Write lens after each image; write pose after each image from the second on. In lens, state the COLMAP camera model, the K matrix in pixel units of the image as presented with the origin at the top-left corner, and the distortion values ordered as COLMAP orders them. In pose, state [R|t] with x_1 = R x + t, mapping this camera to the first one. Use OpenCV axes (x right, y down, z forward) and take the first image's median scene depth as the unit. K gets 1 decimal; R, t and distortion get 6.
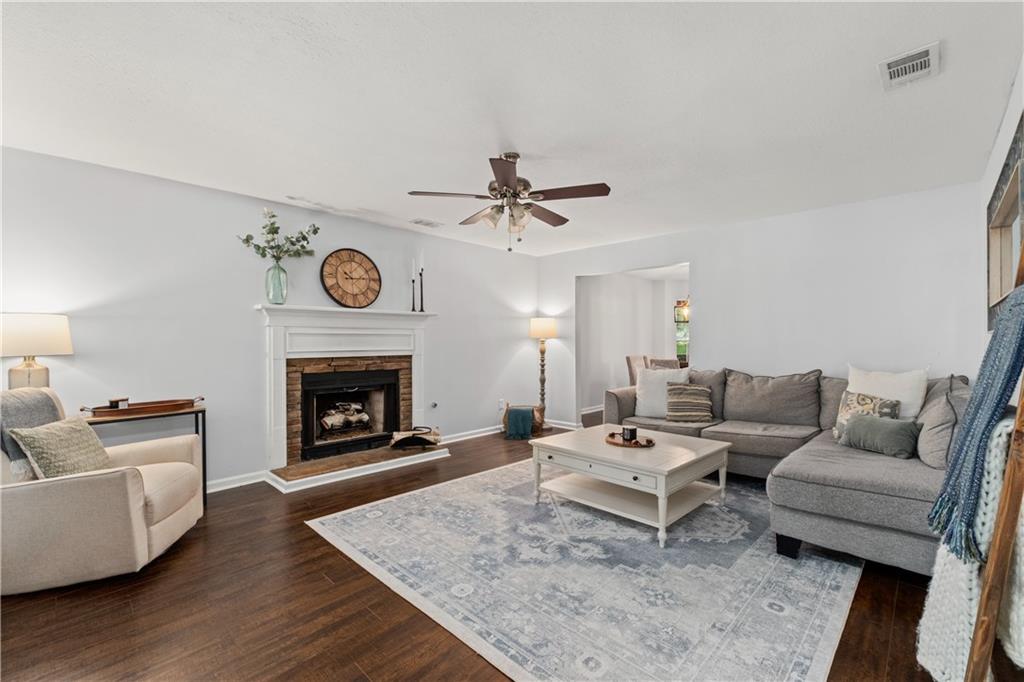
lens RADIAL K [[426.7, 0, 509.4], [0, 426.7, 340.4], [0, 0, 1]] dist [0.001269, 0.000150]
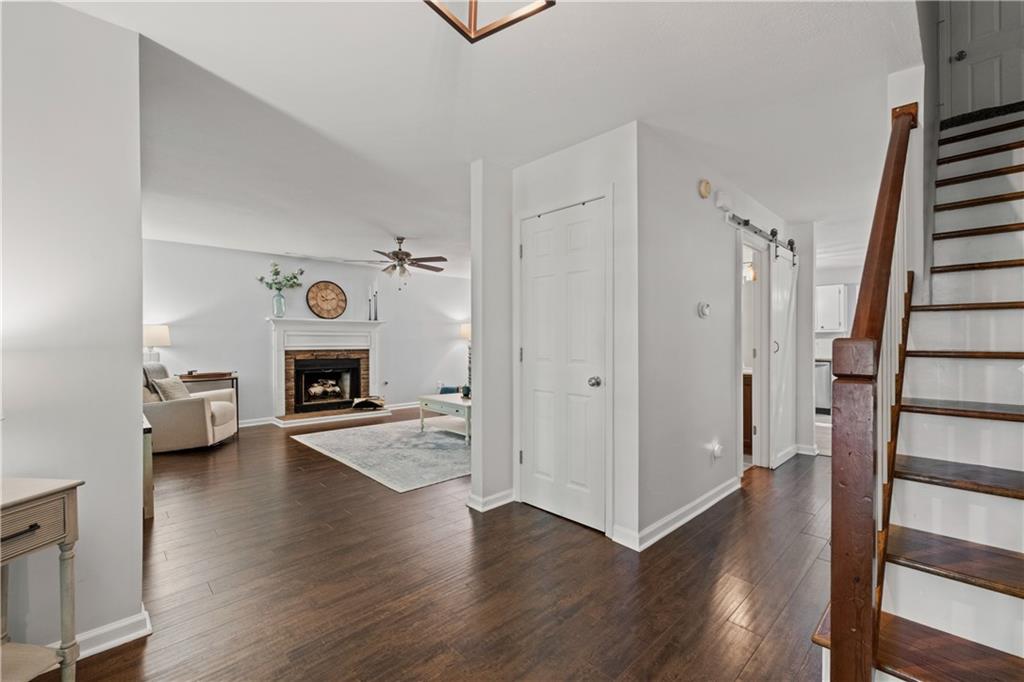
lens RADIAL K [[426.0, 0, 512.4], [0, 426.0, 343.7], [0, 0, 1]] dist [-0.003613, 0.000252]
pose [[0.999360, 0.002034, -0.035706, 0.402359], [-0.001811, 0.999979, 0.006273, 0.005655], [0.035718, -0.006205, 0.999343, -0.592928]]
